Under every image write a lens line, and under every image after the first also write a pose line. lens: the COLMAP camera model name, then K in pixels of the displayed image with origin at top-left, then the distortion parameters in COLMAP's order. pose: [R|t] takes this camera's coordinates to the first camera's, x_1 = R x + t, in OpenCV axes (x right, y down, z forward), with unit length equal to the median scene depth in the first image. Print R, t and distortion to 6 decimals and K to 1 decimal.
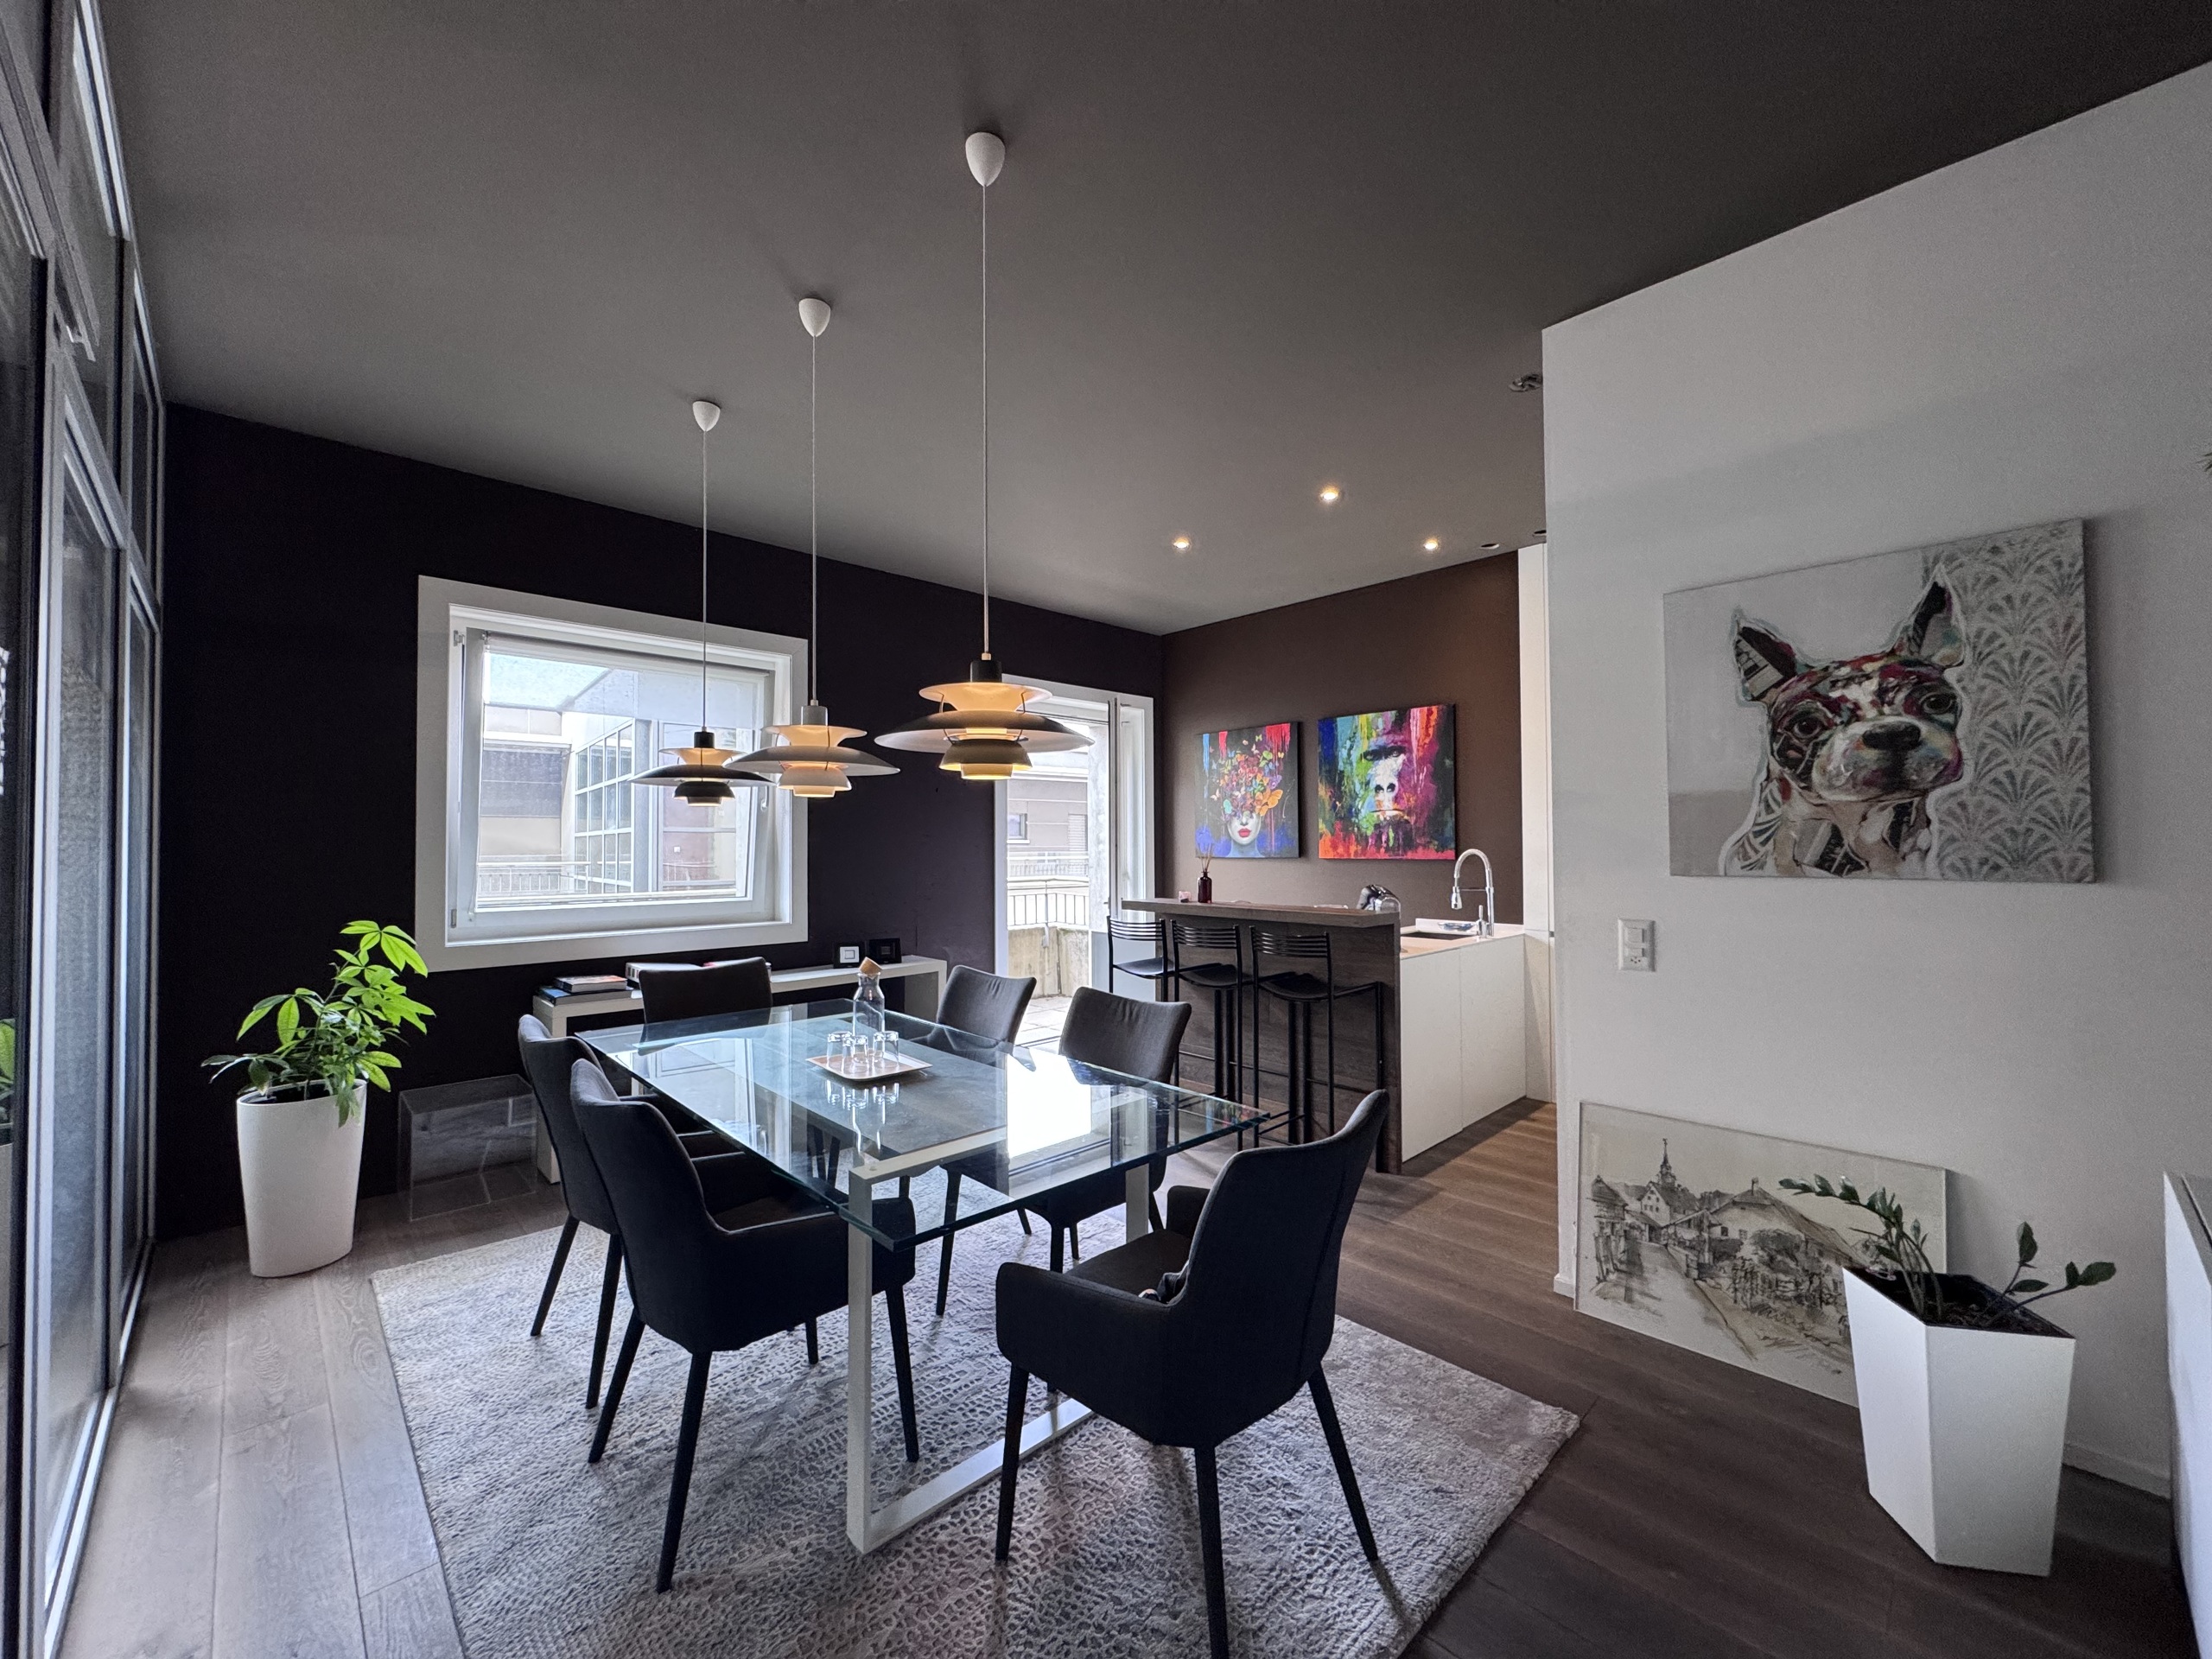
lens RADIAL K [[880.0, 0, 1106.0], [0, 880.0, 829.5], [0, 0, 1]] dist [-0.002417, 0.000111]
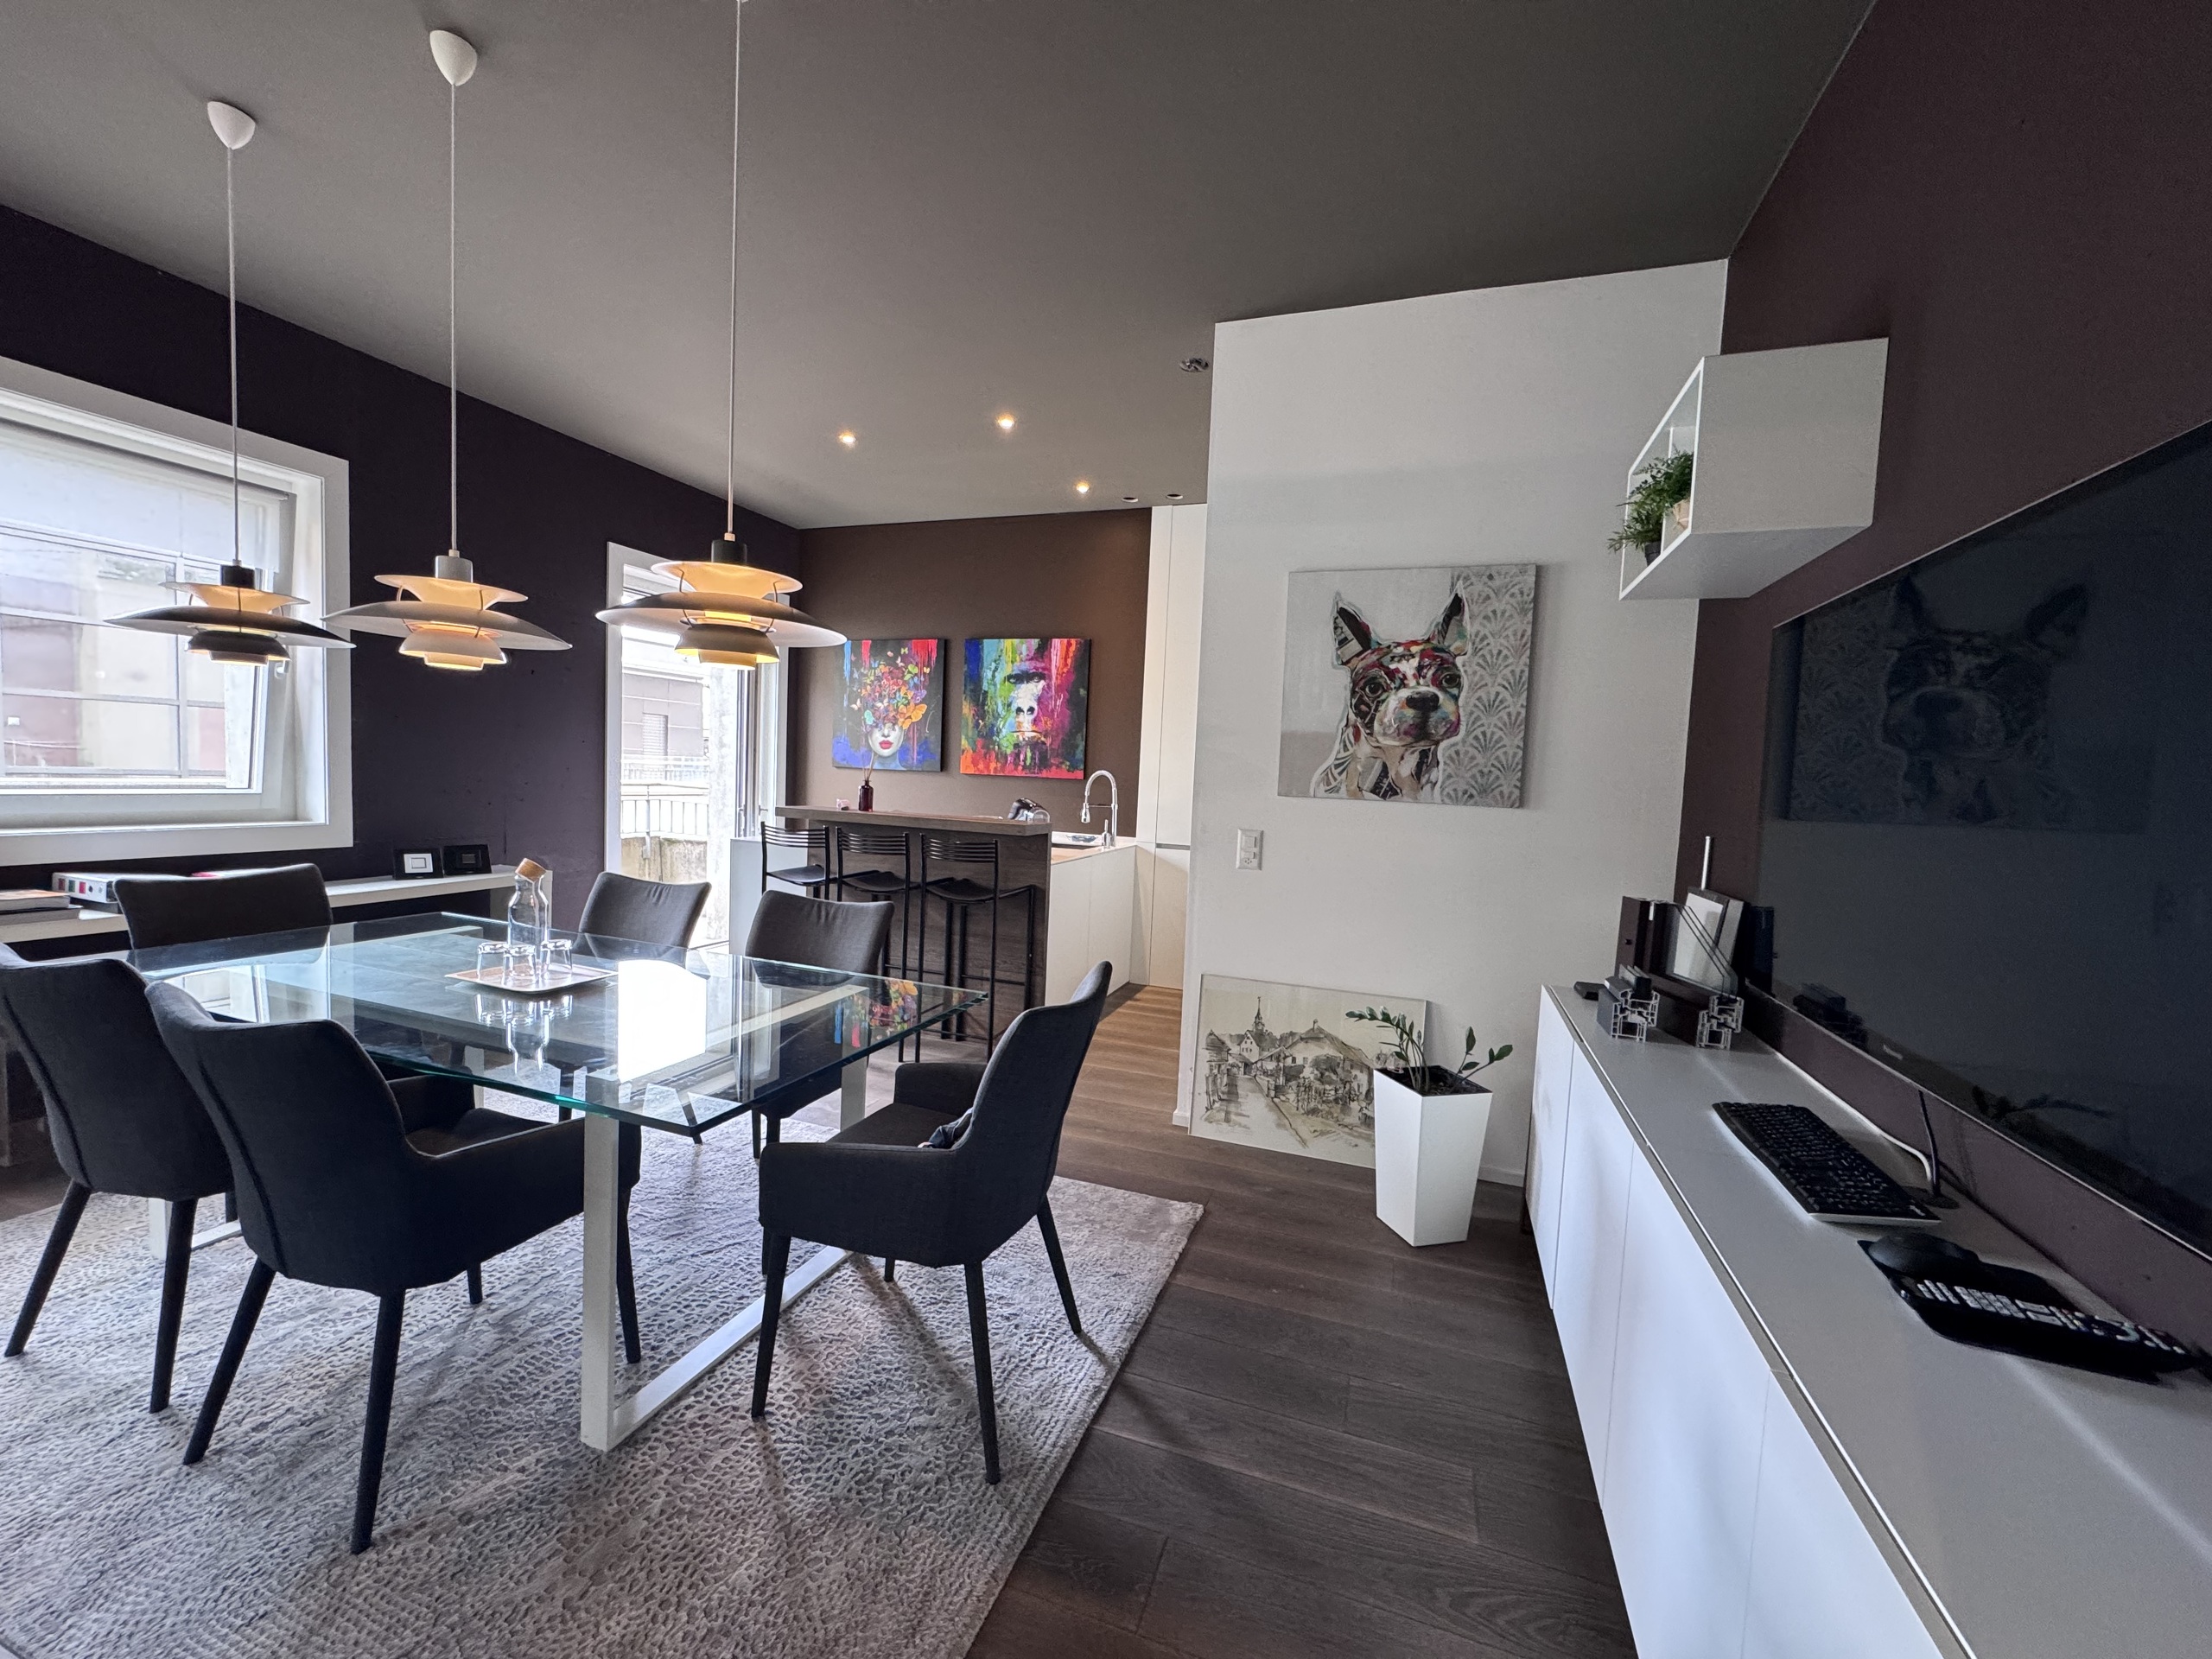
lens RADIAL K [[882.6, 0, 1106.0], [0, 882.6, 829.5], [0, 0, 1]] dist [-0.000667, 0.000142]
pose [[0.894112, 0.016850, 0.447526, -0.174894], [-0.058255, 0.995178, 0.078917, 0.015805], [-0.444038, -0.096632, 0.890782, -0.046957]]
